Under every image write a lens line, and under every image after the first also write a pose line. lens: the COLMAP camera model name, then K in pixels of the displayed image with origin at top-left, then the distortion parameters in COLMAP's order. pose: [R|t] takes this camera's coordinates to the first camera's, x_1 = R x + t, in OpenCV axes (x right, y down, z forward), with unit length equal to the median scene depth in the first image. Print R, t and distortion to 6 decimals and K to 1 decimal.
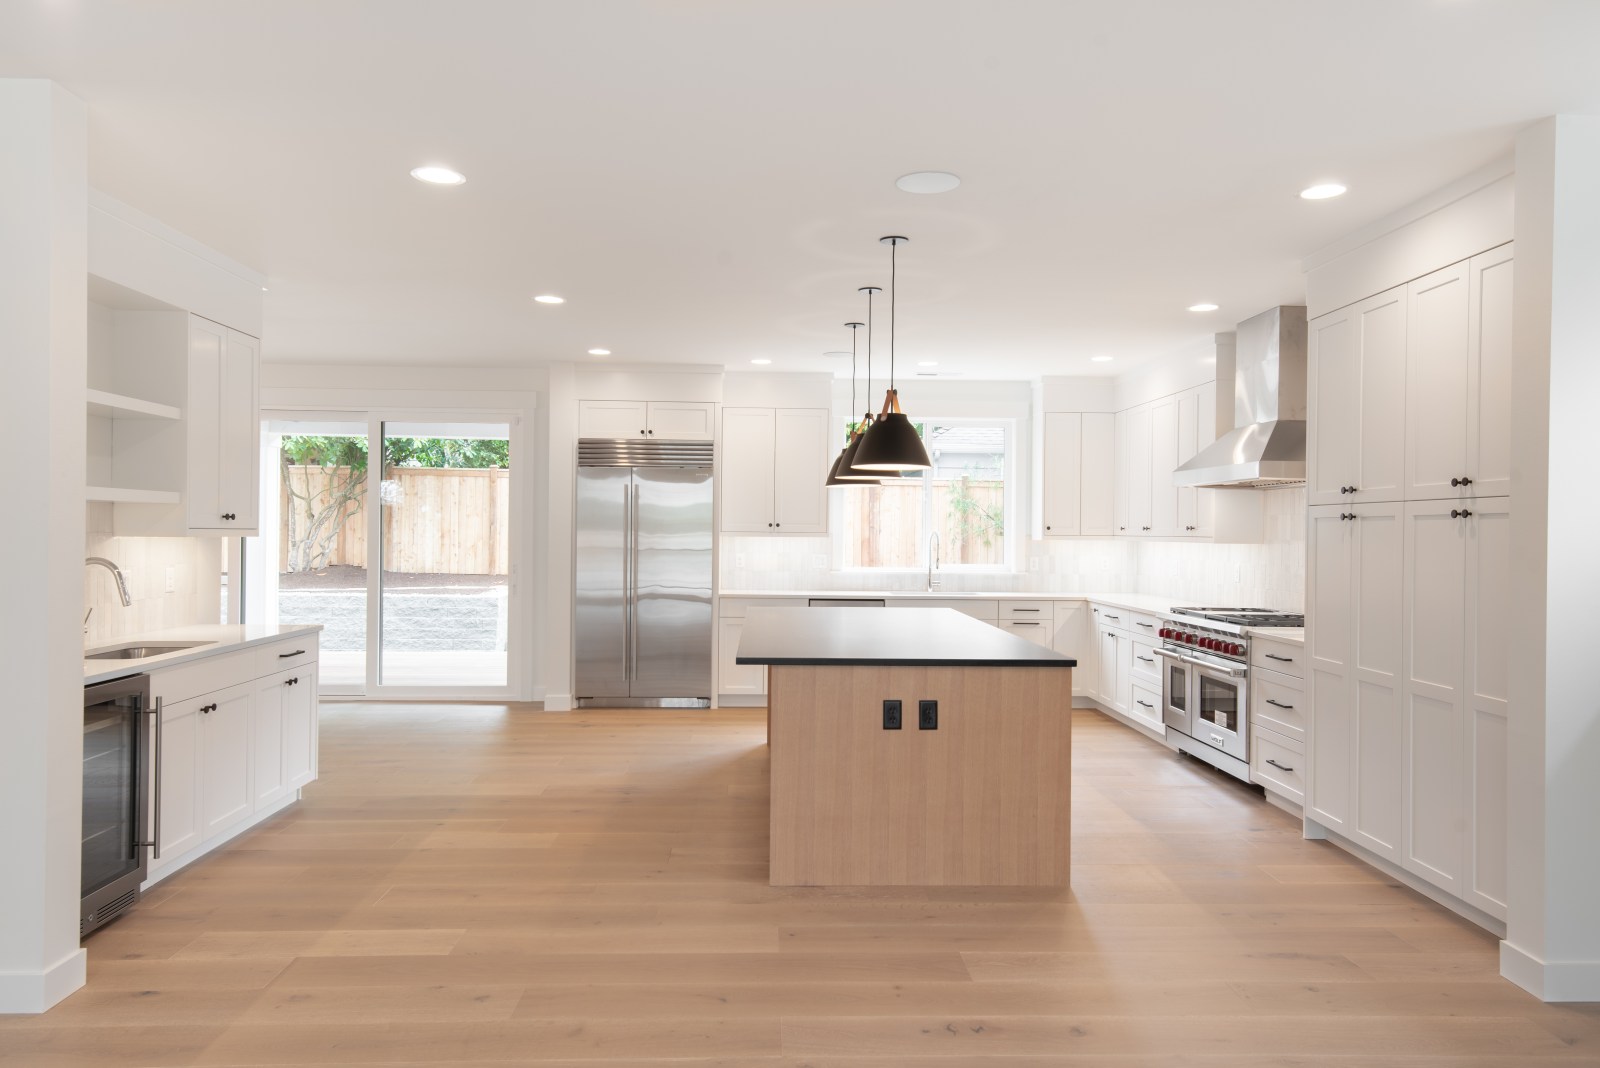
lens RADIAL K [[847.9, 0, 800.0], [0, 847.9, 534.0], [0, 0, 1]] dist [-0.000594, -0.000310]
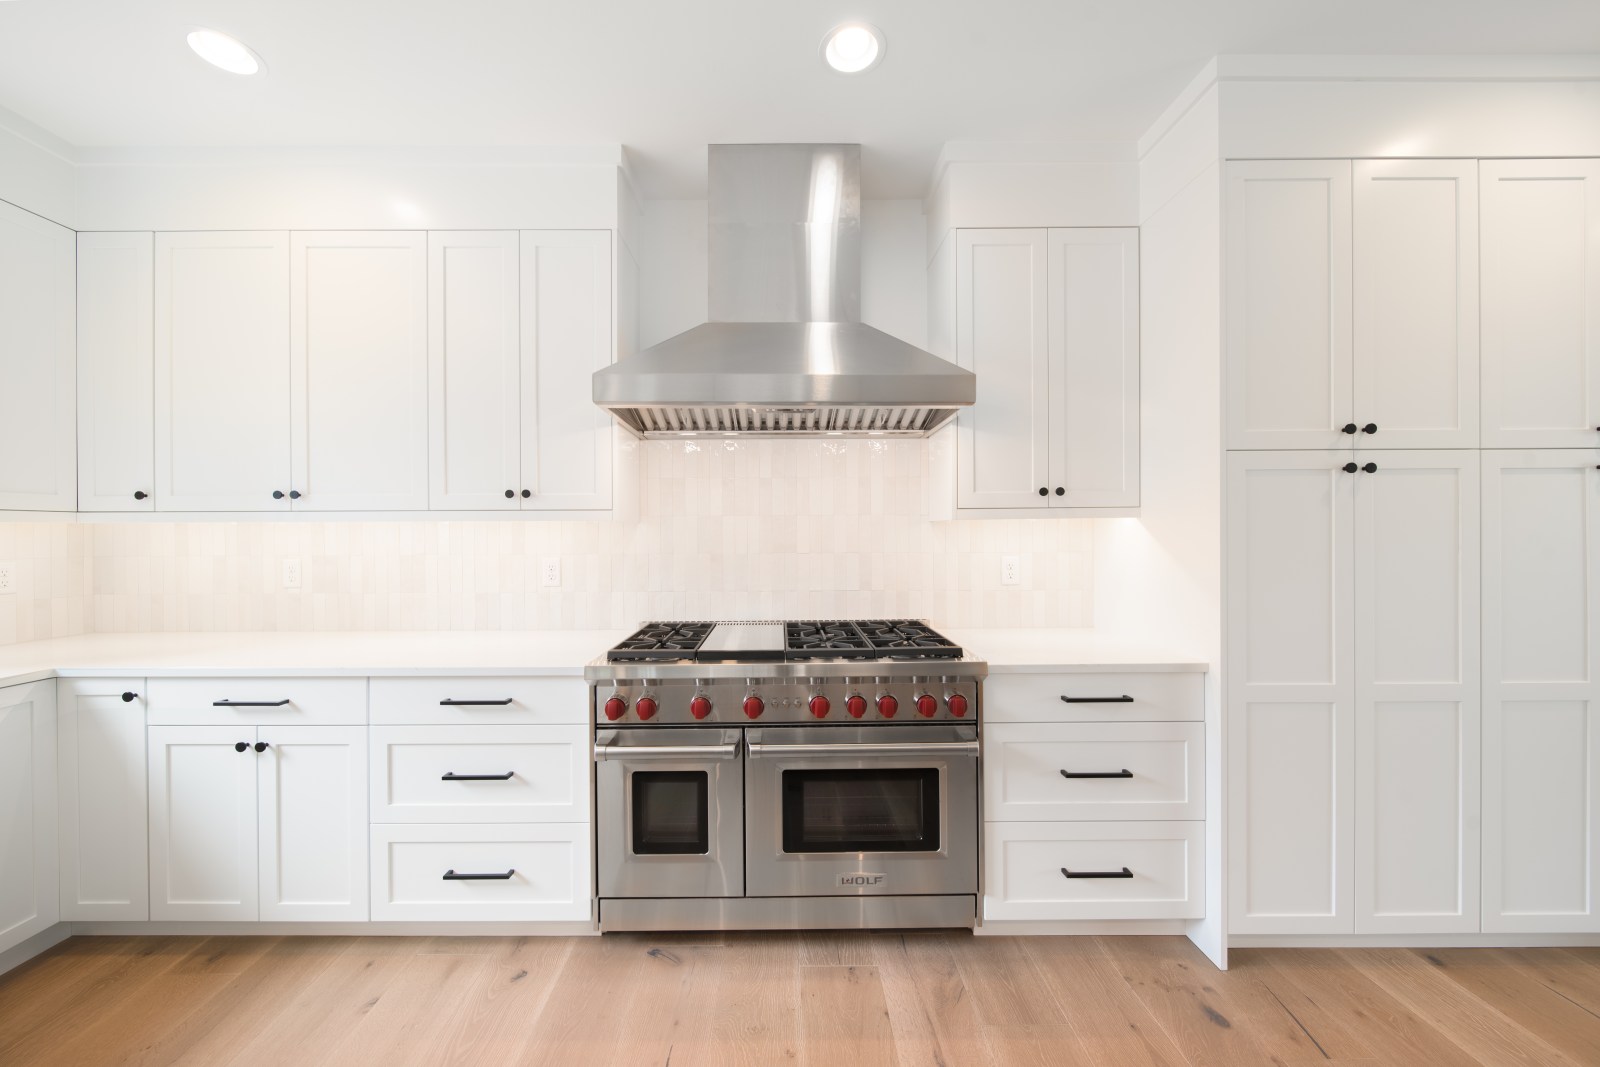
lens RADIAL K [[815.4, 0, 795.1], [0, 815.4, 496.5], [0, 0, 1]] dist [0.000108, -0.000061]
pose [[0.049437, -0.014441, 0.998673, -0.031221], [0.015470, 0.999787, 0.013691, -0.010968], [-0.998657, 0.014772, 0.049650, 1.081907]]
